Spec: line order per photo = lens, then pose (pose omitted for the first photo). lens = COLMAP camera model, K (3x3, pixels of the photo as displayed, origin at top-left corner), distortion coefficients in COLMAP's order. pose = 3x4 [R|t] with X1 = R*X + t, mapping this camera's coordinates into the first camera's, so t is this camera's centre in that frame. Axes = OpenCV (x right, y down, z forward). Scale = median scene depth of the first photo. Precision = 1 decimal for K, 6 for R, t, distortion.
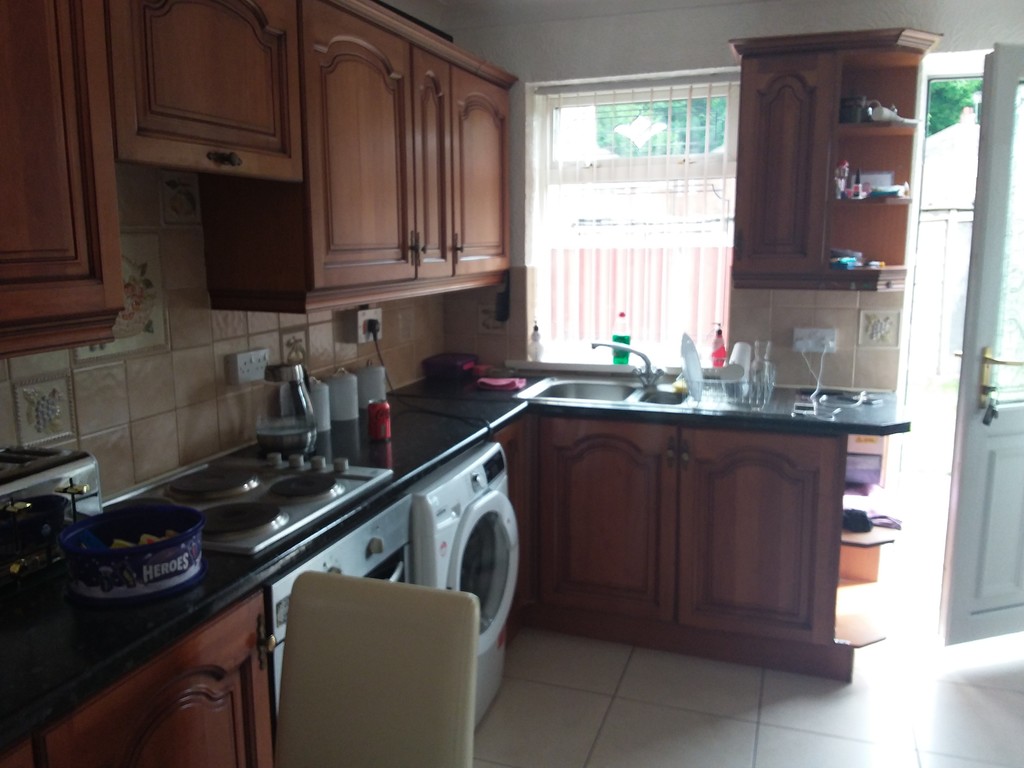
lens RADIAL K [[824.5, 0, 512.0], [0, 824.5, 384.0], [0, 0, 1]] dist [0.114986, -0.200727]
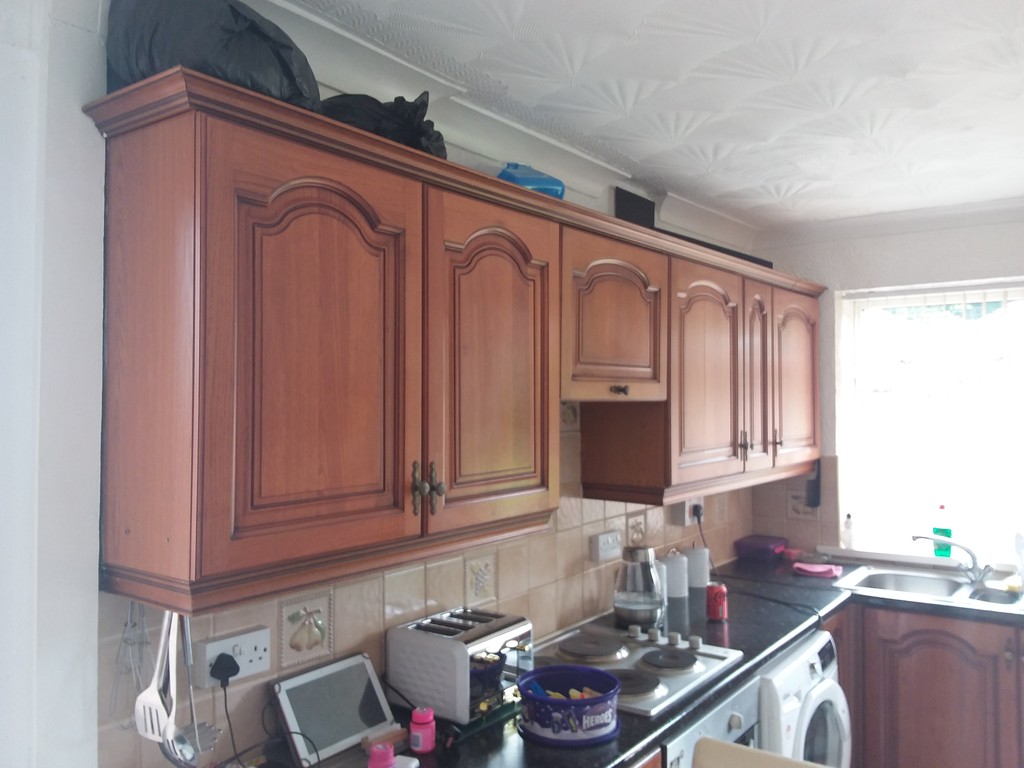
lens RADIAL K [[824.5, 0, 512.0], [0, 824.5, 384.0], [0, 0, 1]] dist [0.114986, -0.200727]
pose [[0.954750, -0.003690, -0.297387, -0.090174], [-0.052560, 0.982091, -0.180928, -0.027031], [0.292729, 0.188372, 0.937457, -0.194499]]
